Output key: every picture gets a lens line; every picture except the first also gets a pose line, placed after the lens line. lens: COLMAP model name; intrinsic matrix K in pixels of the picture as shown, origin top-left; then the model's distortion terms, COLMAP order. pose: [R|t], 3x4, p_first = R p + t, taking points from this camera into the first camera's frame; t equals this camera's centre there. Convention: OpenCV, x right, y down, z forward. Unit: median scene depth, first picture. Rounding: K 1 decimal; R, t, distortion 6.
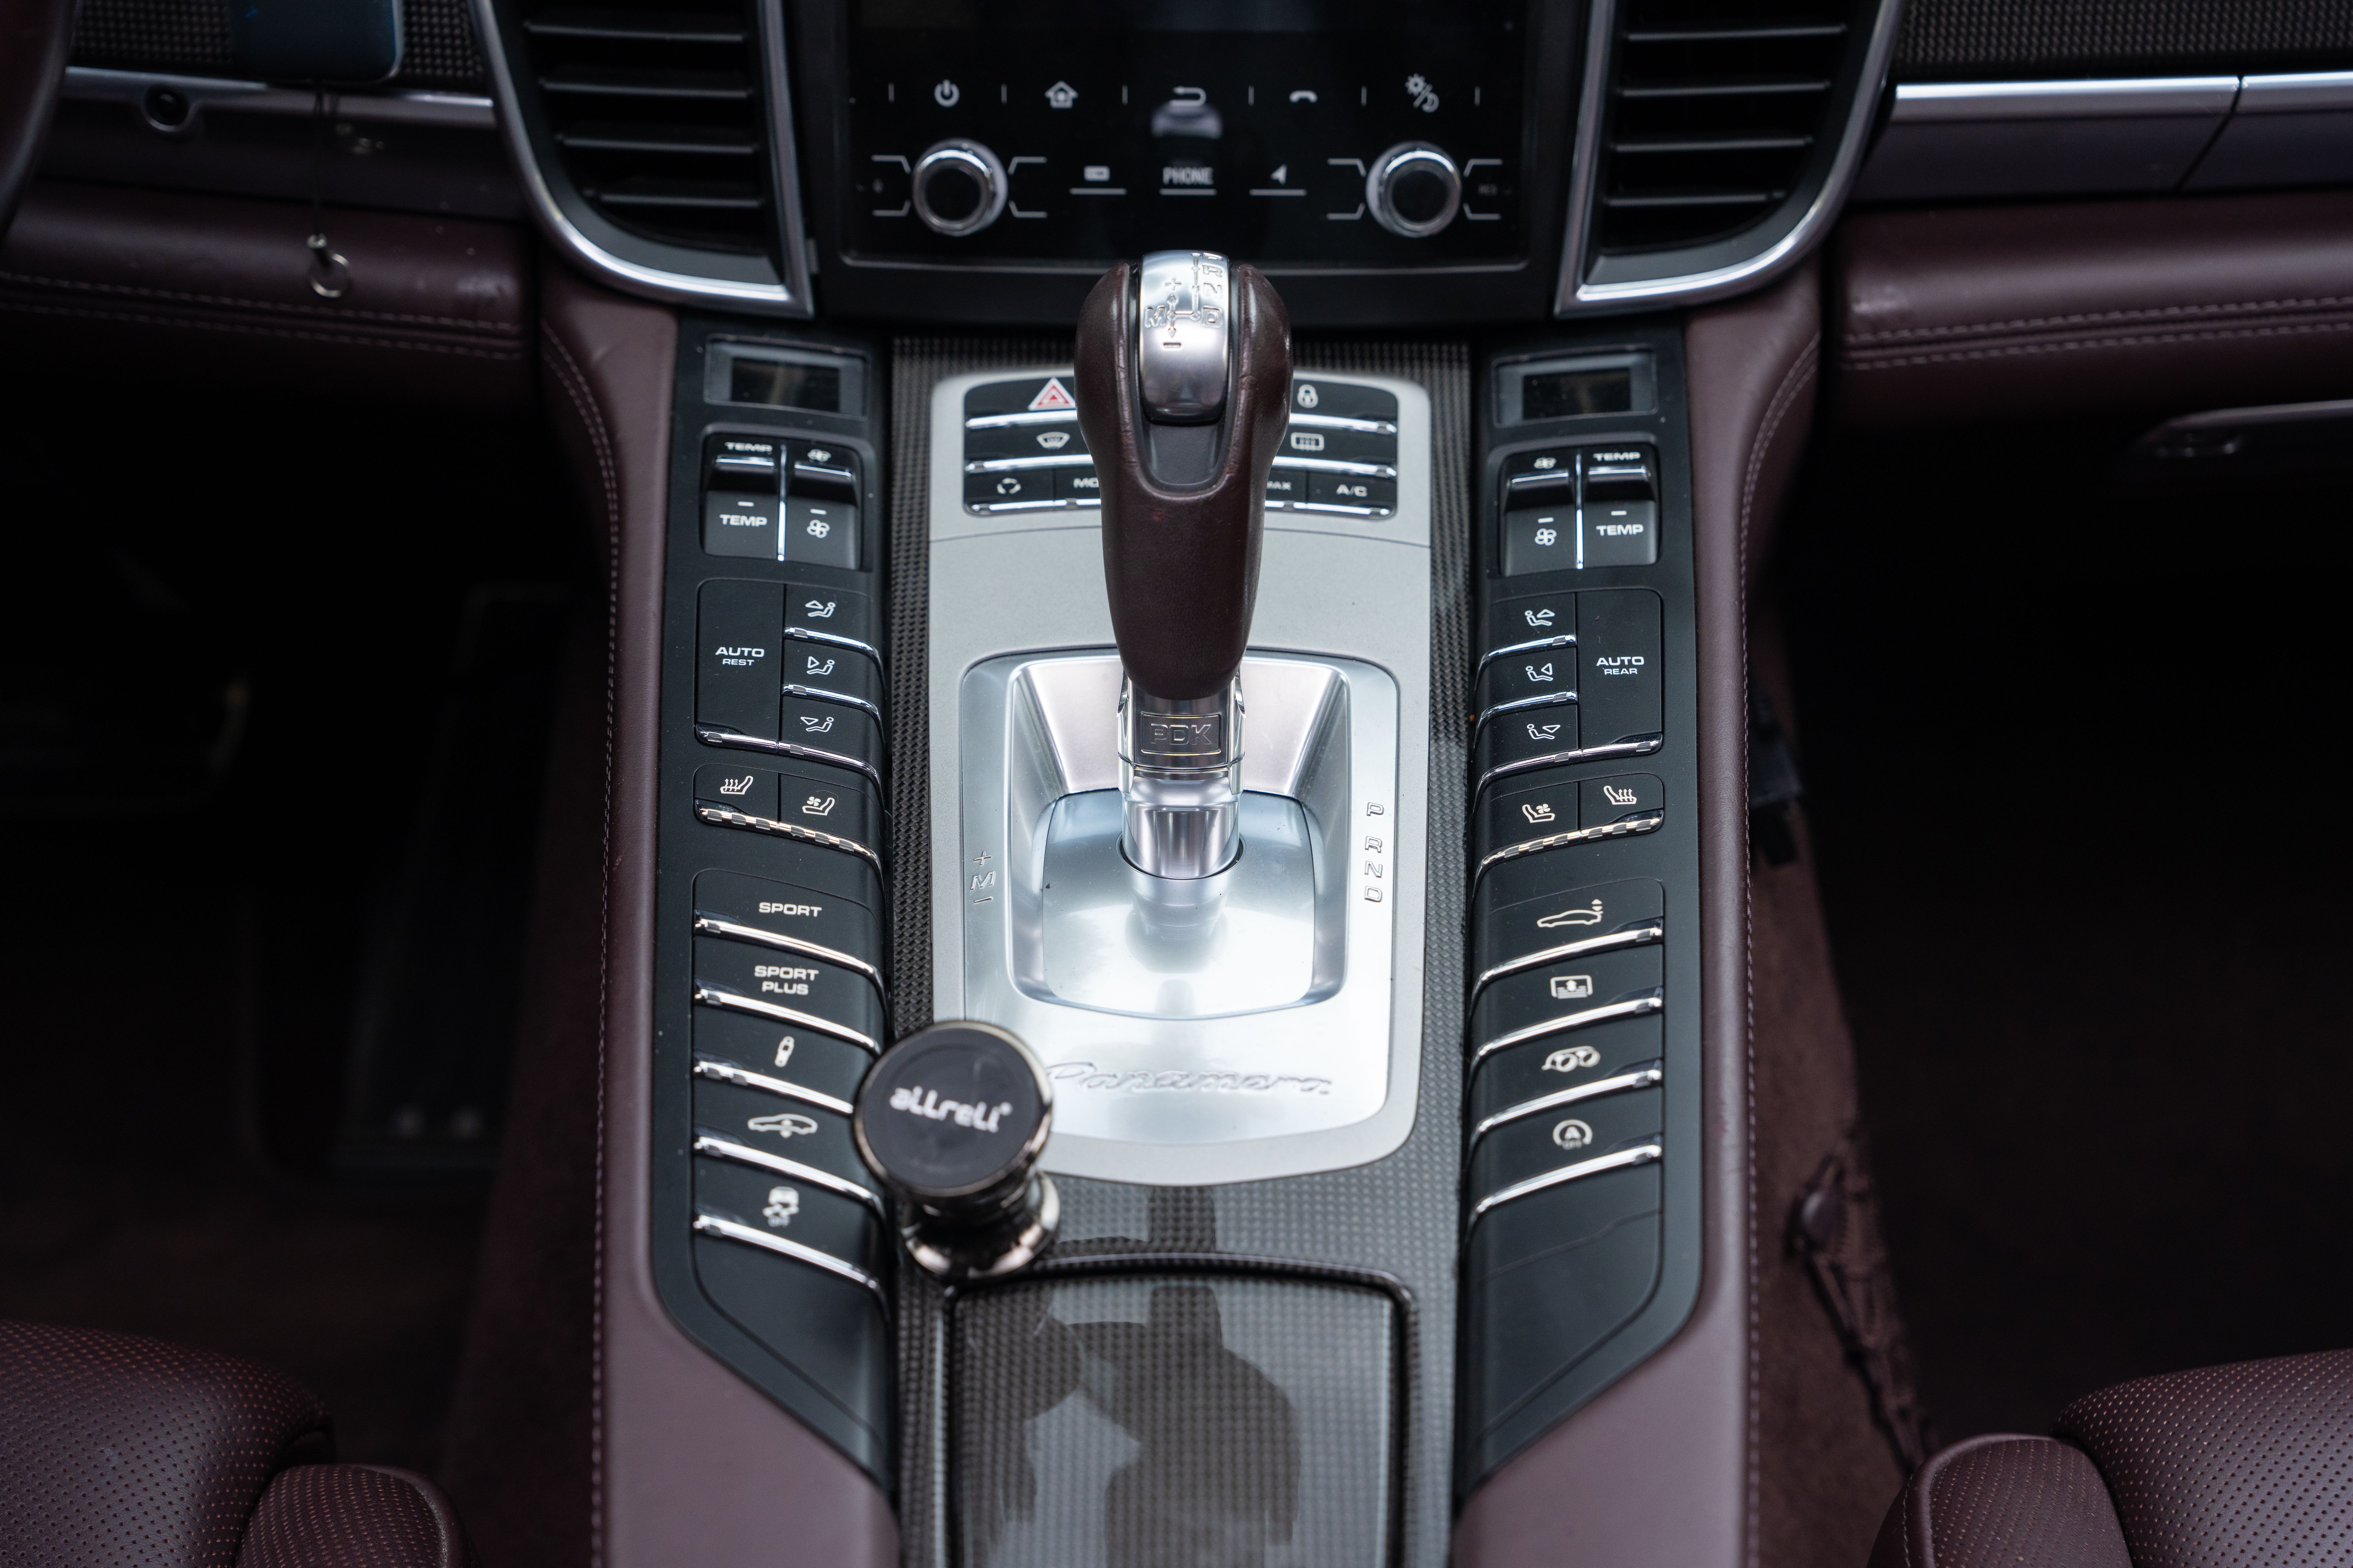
lens RADIAL K [[3792.7, 0, 1176.5], [0, 3792.7, 784.0], [0, 0, 1]] dist [0.214315, 0.054315]
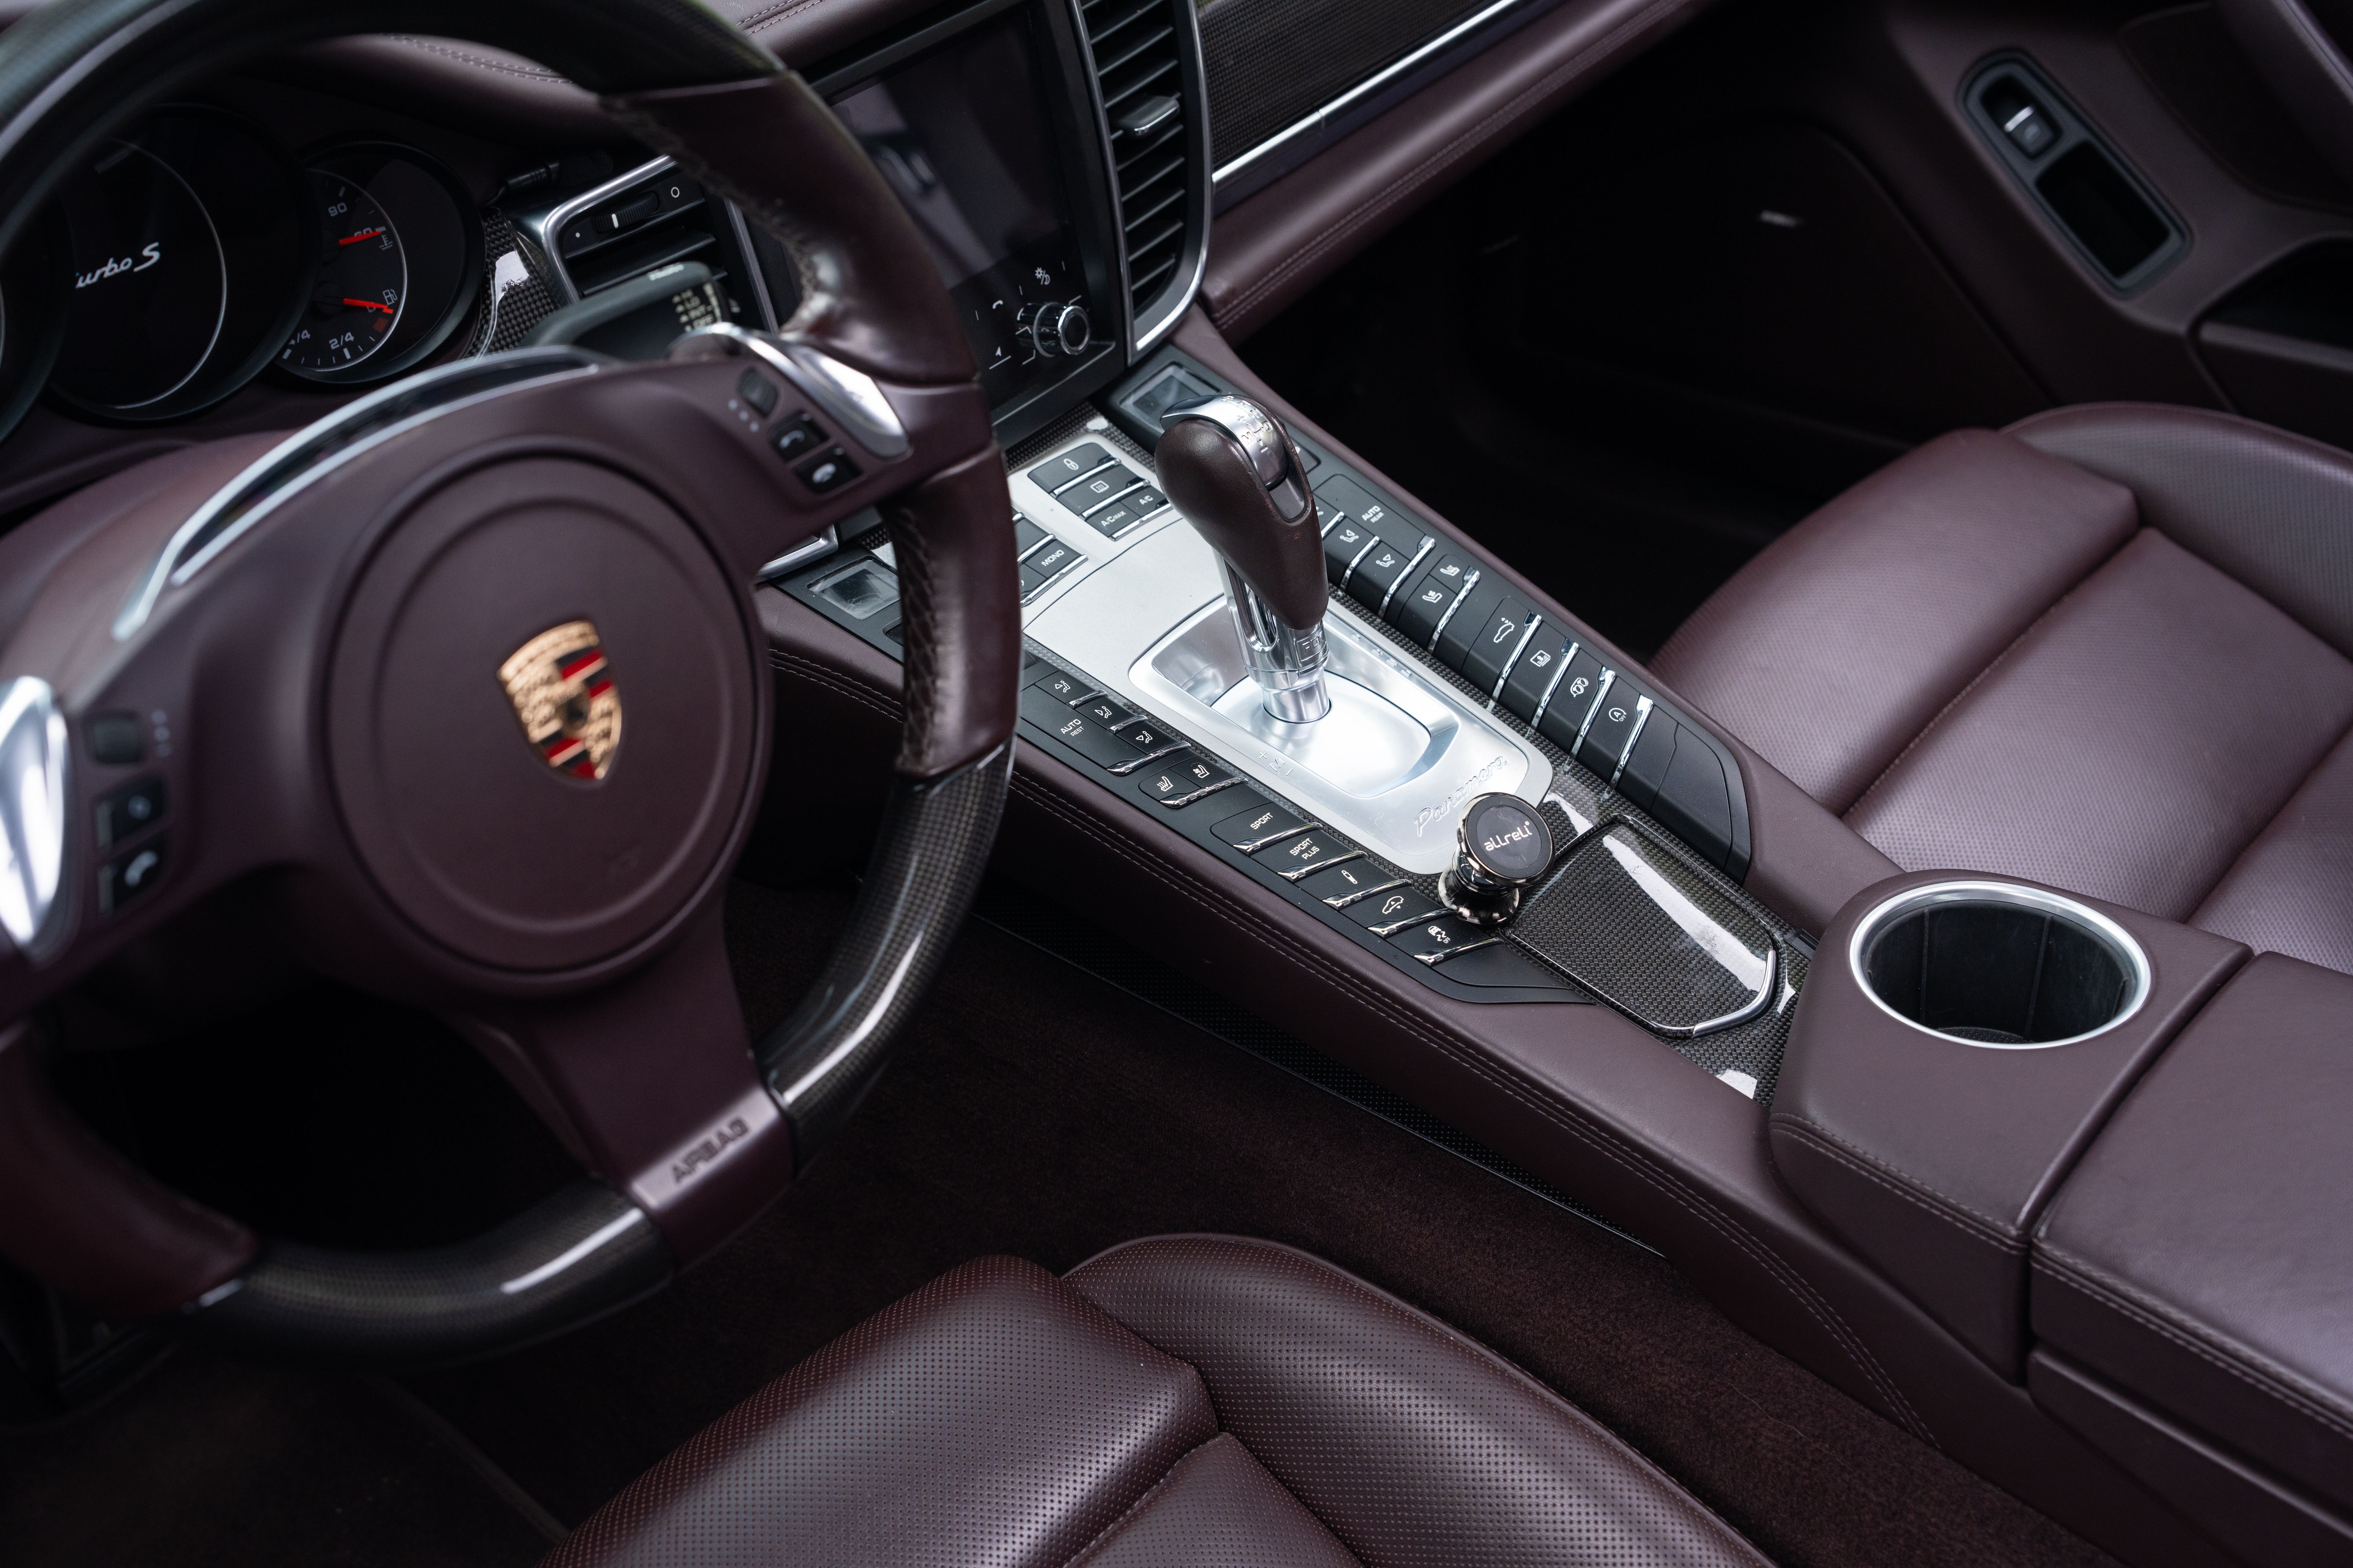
lens RADIAL K [[3219.5, 0, 1176.5], [0, 3219.5, 784.0], [0, 0, 1]] dist [0.108438, -0.008451]
pose [[0.602639, -0.474070, 0.641937, -1.006064], [0.392564, 0.876469, 0.278740, -0.388364], [-0.694780, 0.084022, 0.714297, -0.058418]]
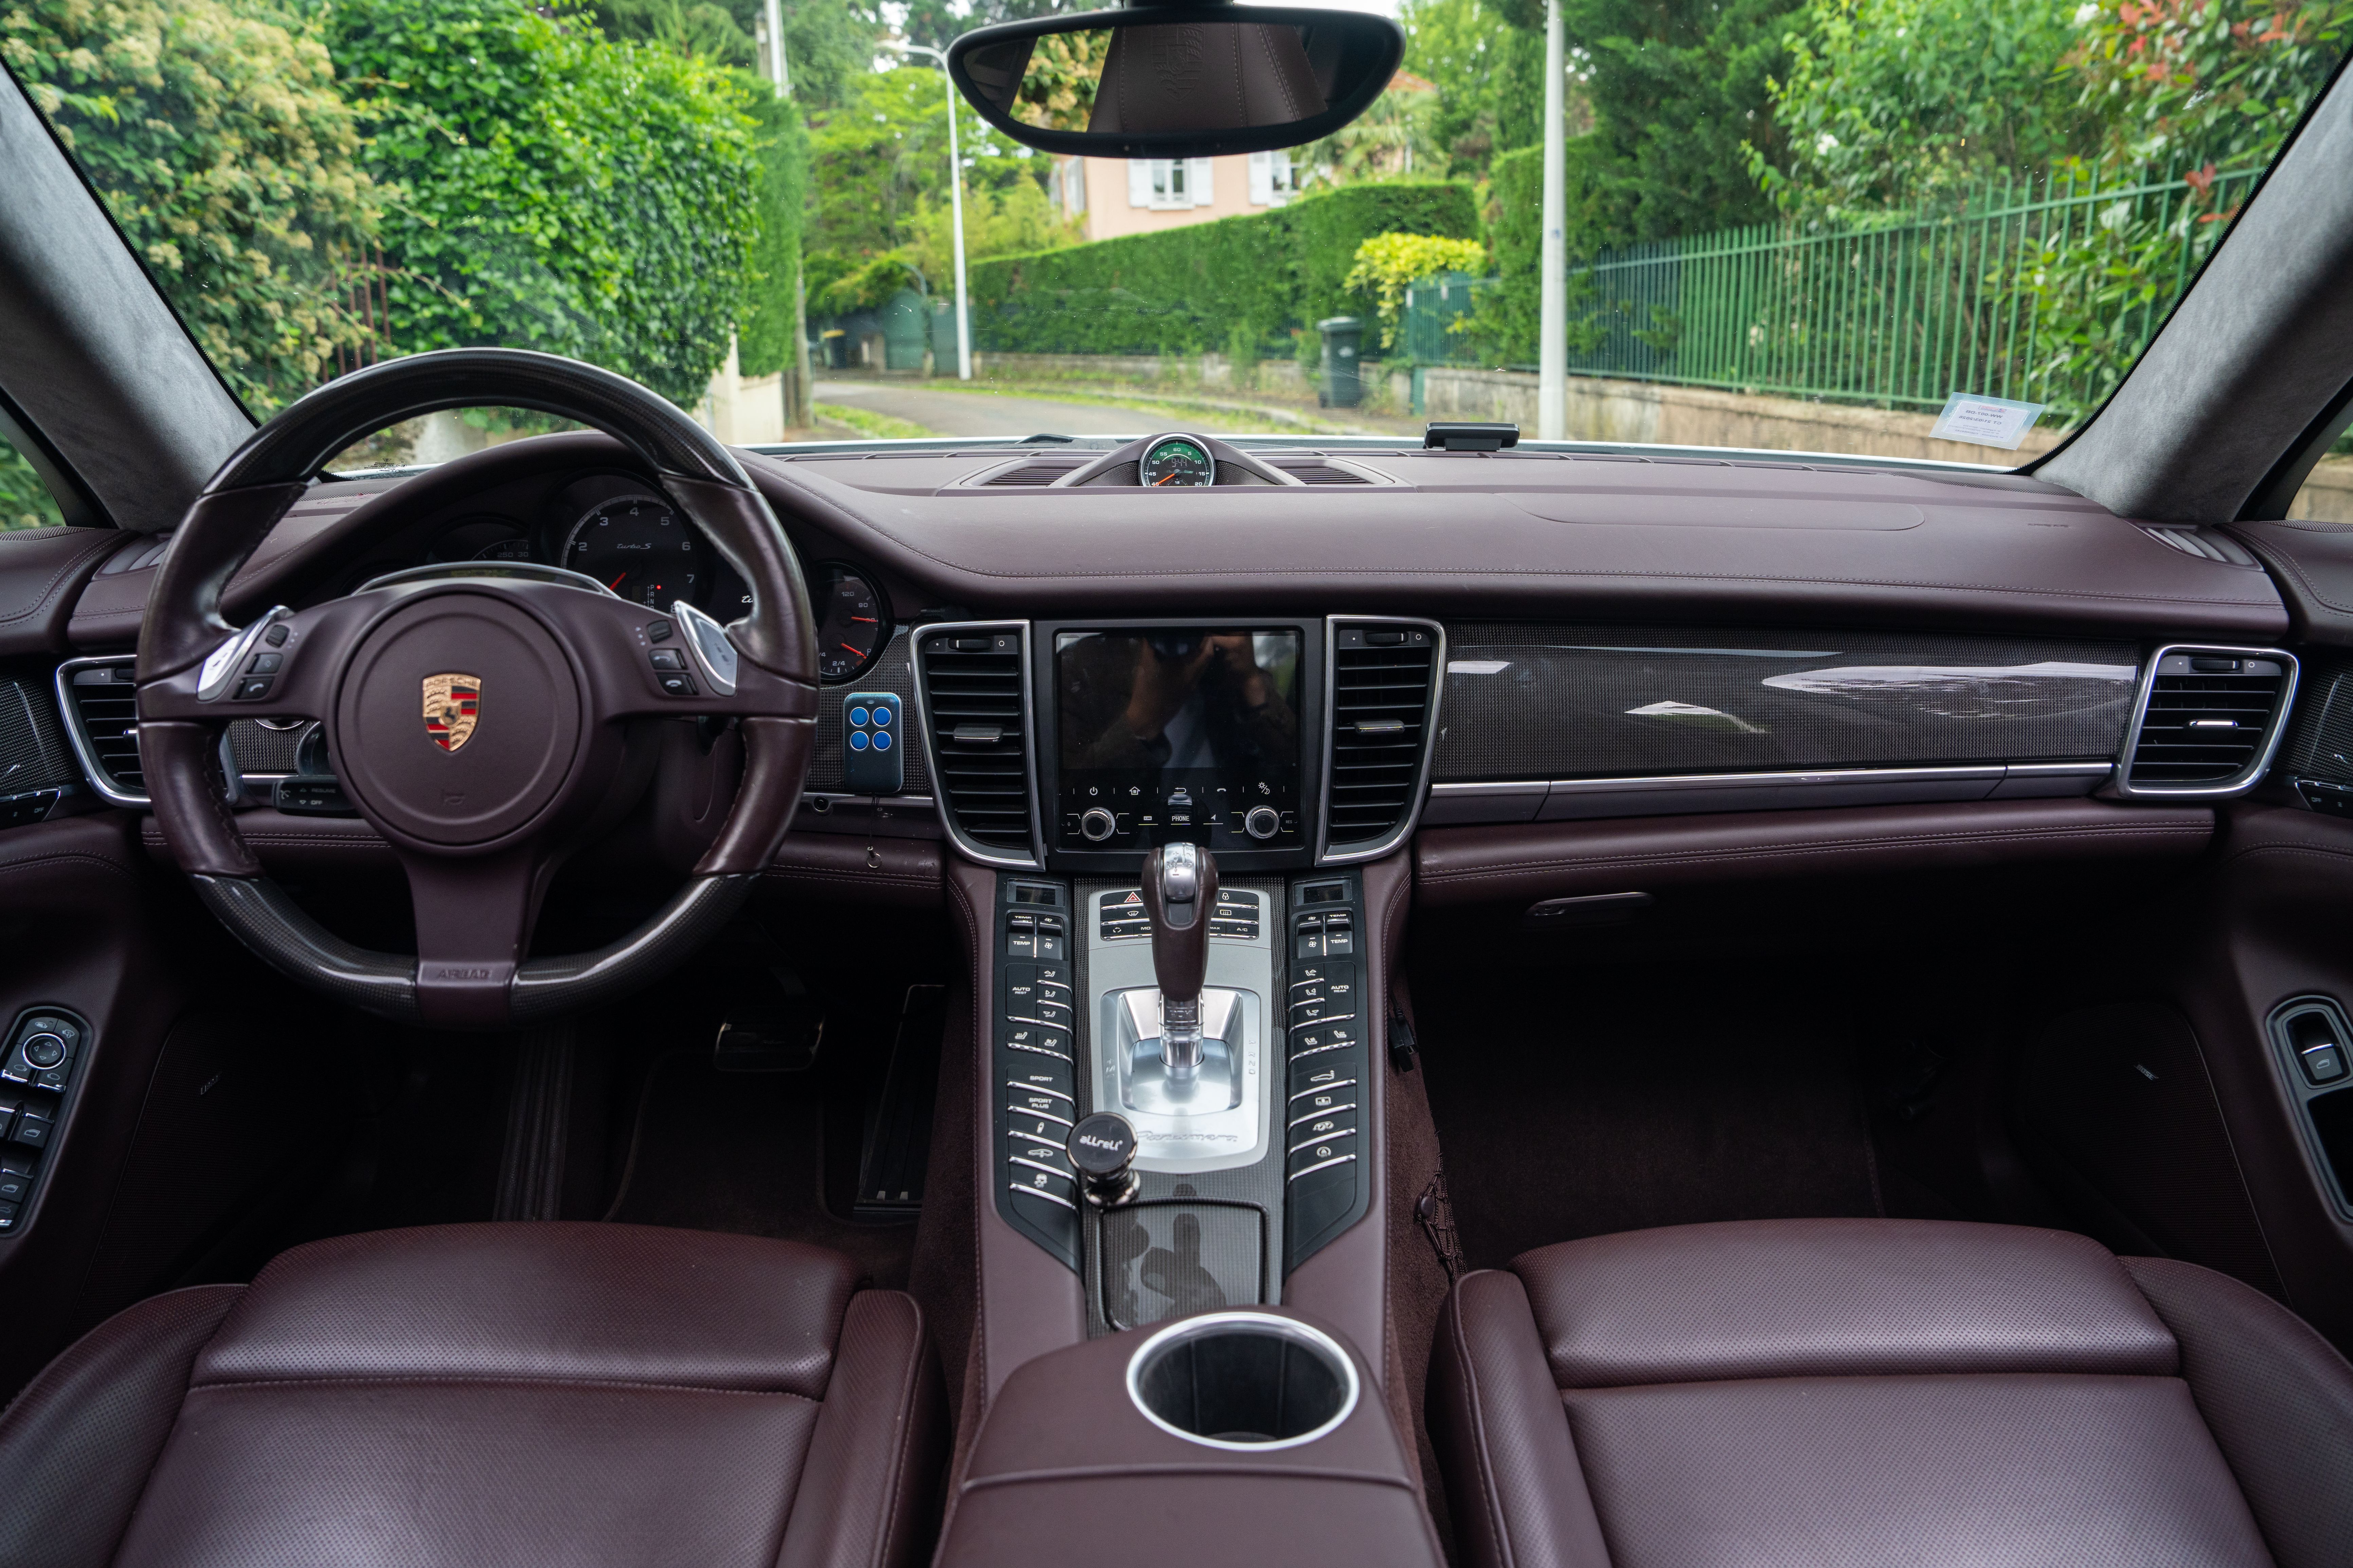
lens RADIAL K [[1682.4, 0, 1176.5], [0, 1682.4, 784.0], [0, 0, 1]] dist [-0.062784, 0.000056]
pose [[0.999855, -0.017027, -0.000865, 0.001652], [0.016567, 0.982327, -0.186437, 0.046997], [0.004024, 0.186396, 0.982466, -0.220910]]
